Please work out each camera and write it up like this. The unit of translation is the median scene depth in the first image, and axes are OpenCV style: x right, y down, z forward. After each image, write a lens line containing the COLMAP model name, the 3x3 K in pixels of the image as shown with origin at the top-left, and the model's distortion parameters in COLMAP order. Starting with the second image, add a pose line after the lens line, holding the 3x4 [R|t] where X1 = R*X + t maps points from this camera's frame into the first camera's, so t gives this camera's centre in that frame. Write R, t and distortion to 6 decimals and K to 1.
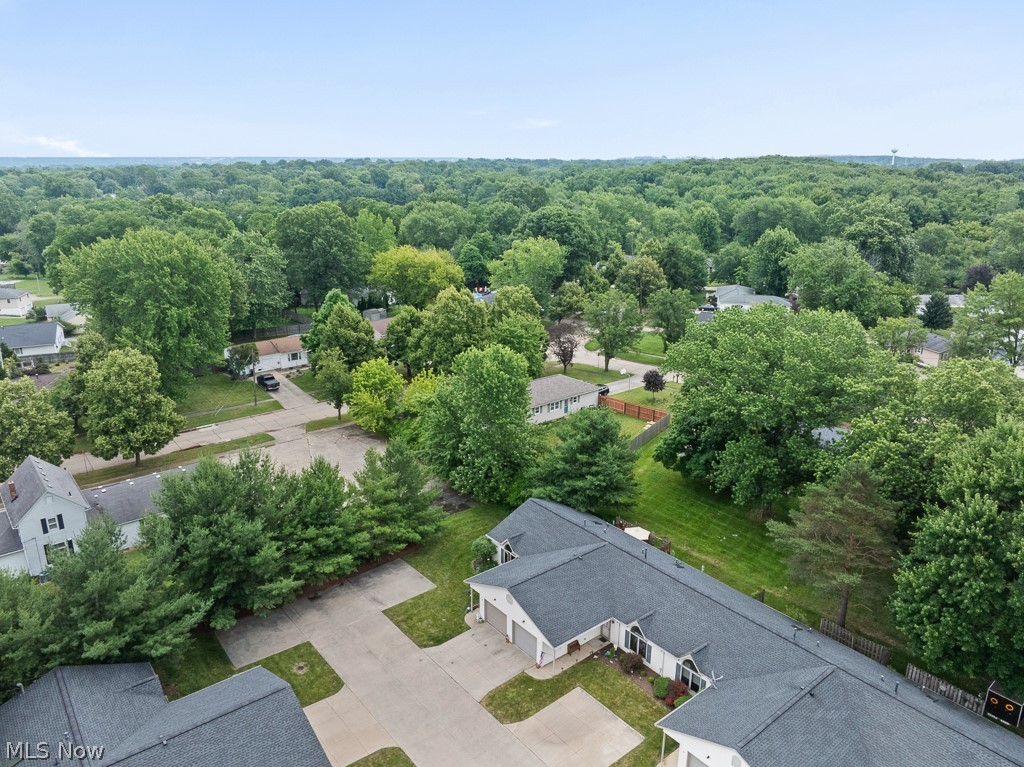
lens RADIAL K [[725.5, 0, 512.0], [0, 725.5, 383.5], [0, 0, 1]] dist [-0.028739, 0.001330]
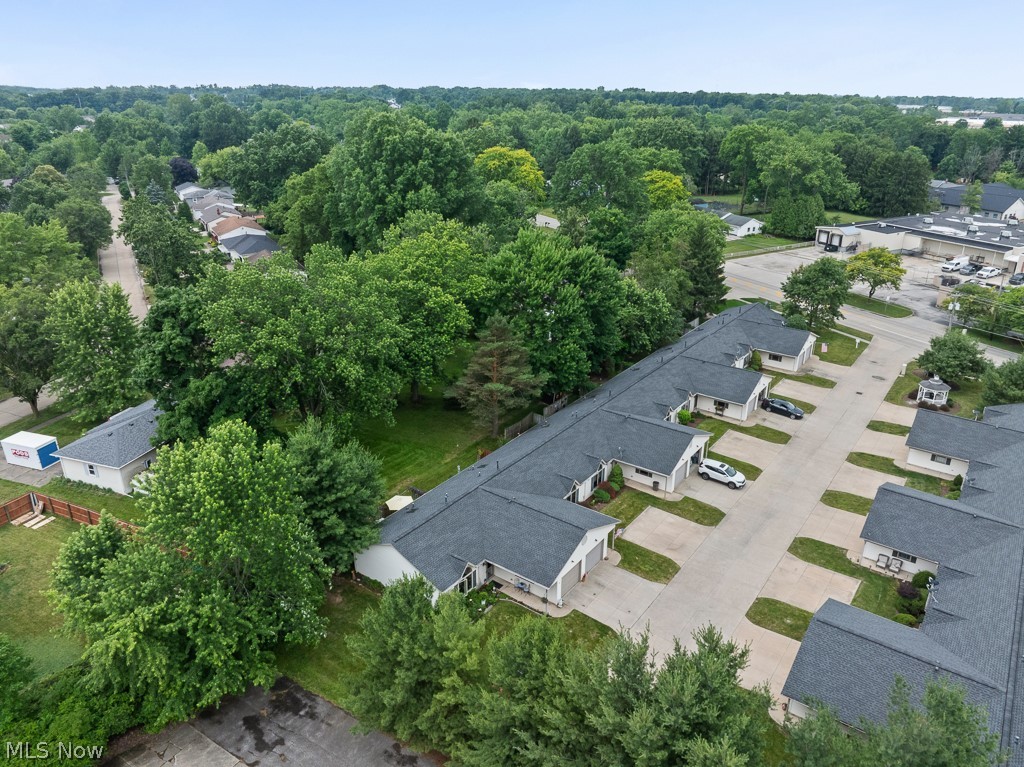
lens RADIAL K [[725.5, 0, 512.0], [0, 725.5, 383.5], [0, 0, 1]] dist [-0.028739, 0.001330]
pose [[-0.252452, -0.371973, 0.893255, -0.769059], [0.299065, 0.847961, 0.437633, -0.348499], [-0.920233, 0.377623, -0.102825, 1.061295]]
